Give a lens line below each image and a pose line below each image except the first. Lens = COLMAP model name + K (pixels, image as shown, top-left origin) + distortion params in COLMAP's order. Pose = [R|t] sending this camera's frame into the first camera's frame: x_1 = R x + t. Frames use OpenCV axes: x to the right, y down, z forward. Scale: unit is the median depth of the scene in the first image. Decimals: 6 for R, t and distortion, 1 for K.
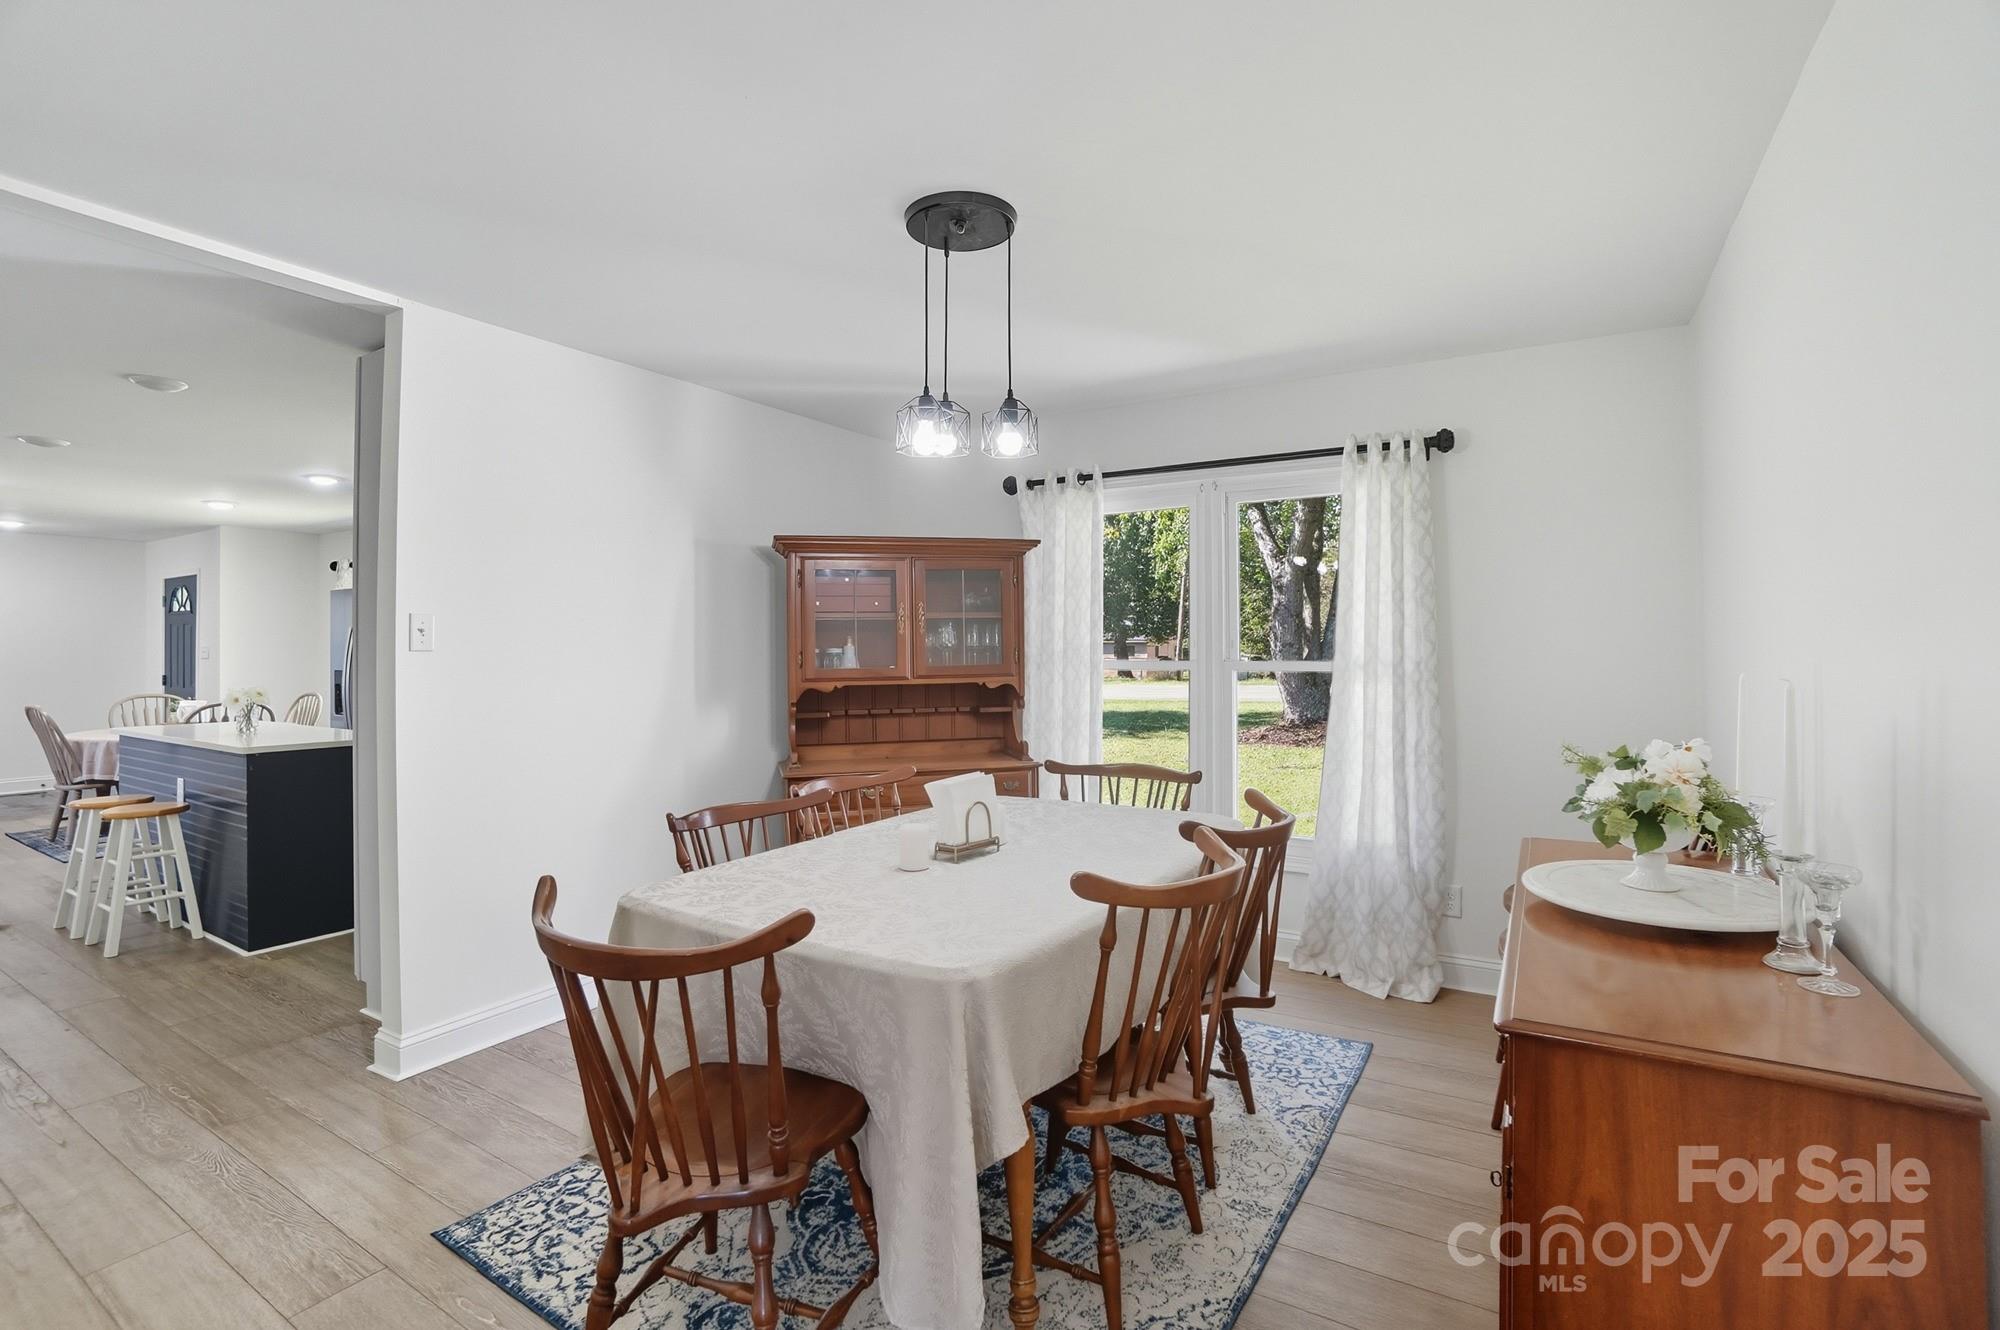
lens RADIAL K [[895.1, 0, 998.7], [0, 895.1, 655.1], [0, 0, 1]] dist [-0.022863, 0.000984]
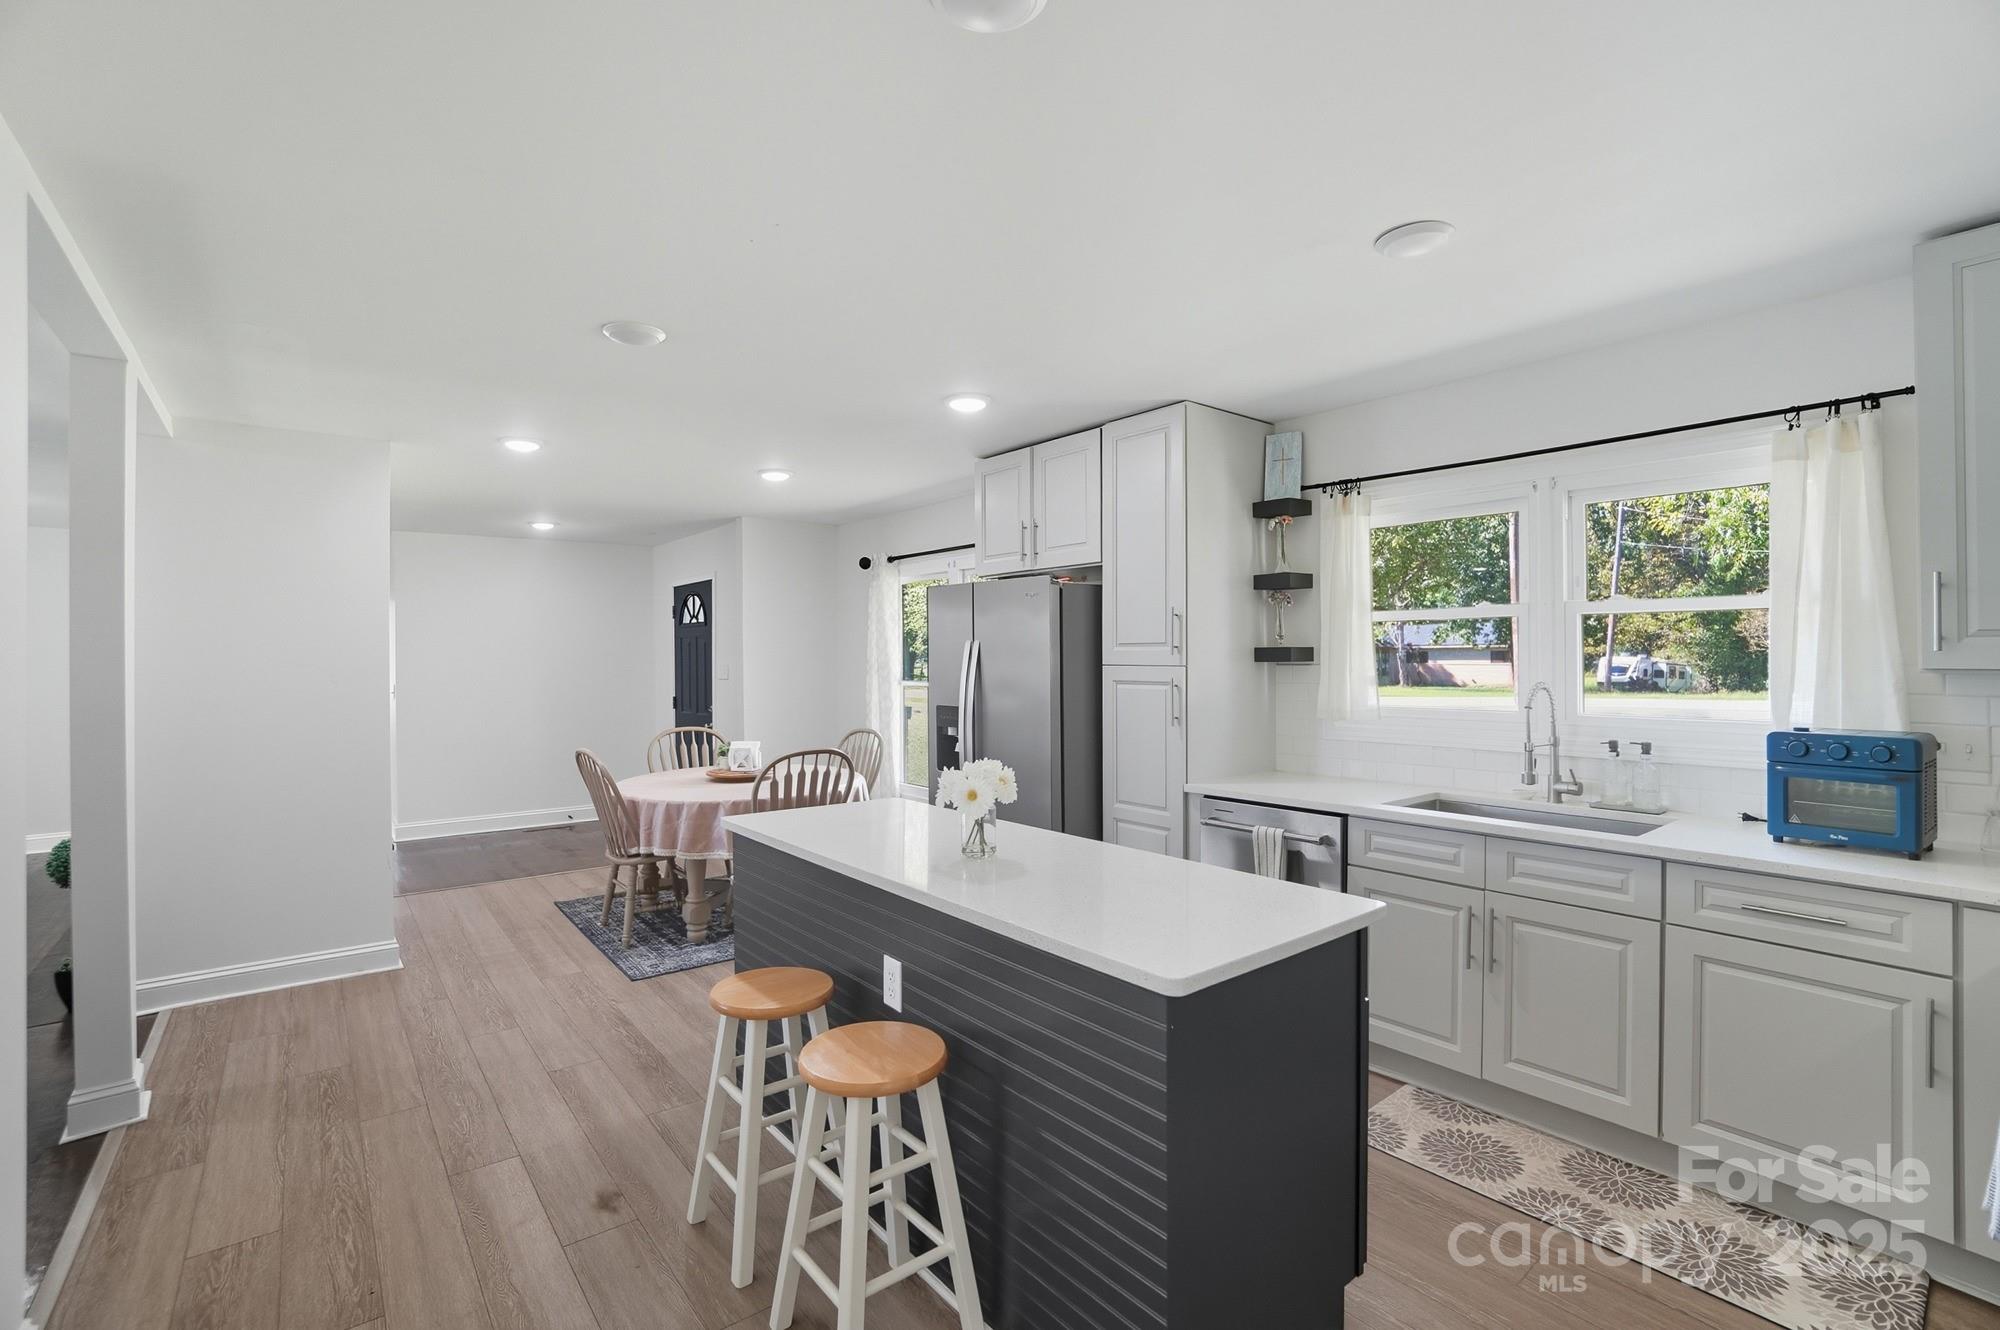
lens RADIAL K [[895.1, 0, 999.8], [0, 895.1, 665.3], [0, 0, 1]] dist [-0.022863, 0.000984]
pose [[0.943197, -0.002196, -0.332226, -0.356849], [0.008306, 0.999821, 0.016974, -0.020790], [0.332130, -0.018770, 0.943047, 0.270264]]
